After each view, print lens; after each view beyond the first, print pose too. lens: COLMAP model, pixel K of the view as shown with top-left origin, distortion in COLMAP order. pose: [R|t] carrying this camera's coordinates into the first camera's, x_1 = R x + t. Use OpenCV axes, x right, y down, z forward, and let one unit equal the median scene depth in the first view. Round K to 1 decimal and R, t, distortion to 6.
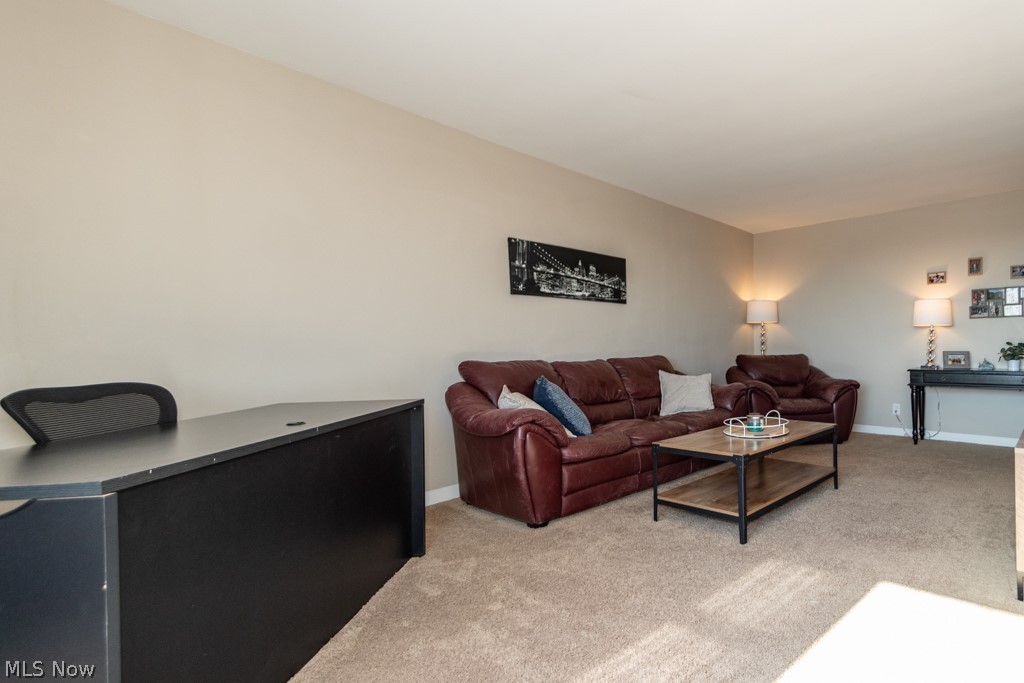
lens RADIAL K [[470.9, 0, 511.5], [0, 470.9, 339.6], [0, 0, 1]] dist [-0.001167, -0.000044]
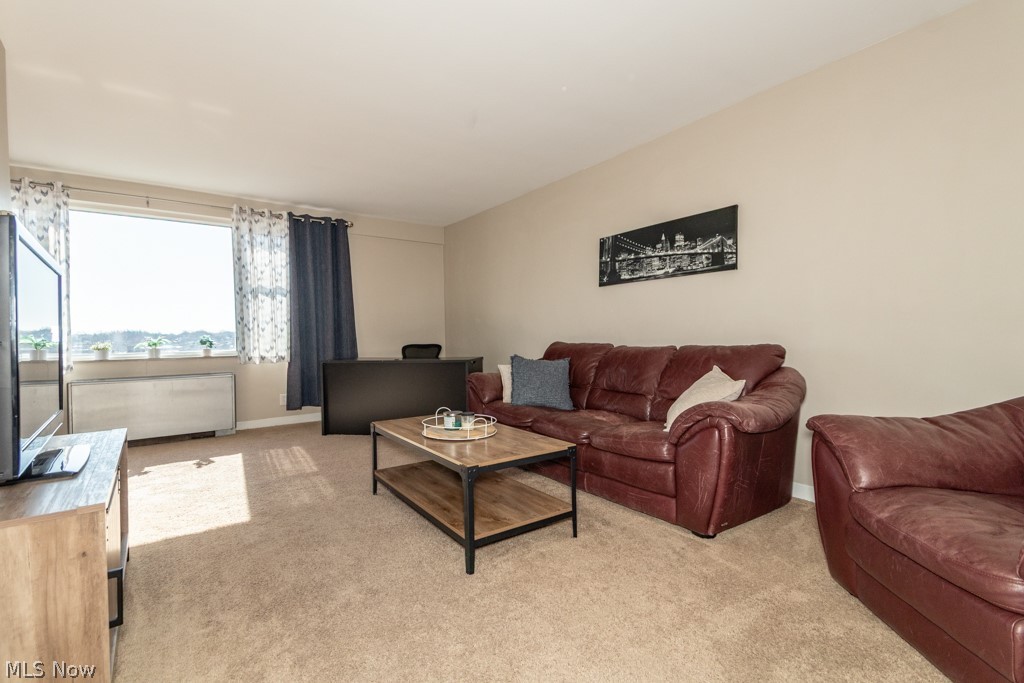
lens RADIAL K [[470.9, 0, 511.9], [0, 470.9, 340.1], [0, 0, 1]] dist [-0.001167, -0.000044]
pose [[-0.119069, 0.003908, -0.992878, 1.028403], [0.000658, 0.999992, 0.003857, 0.027568], [0.992886, -0.000194, -0.119071, 0.793855]]
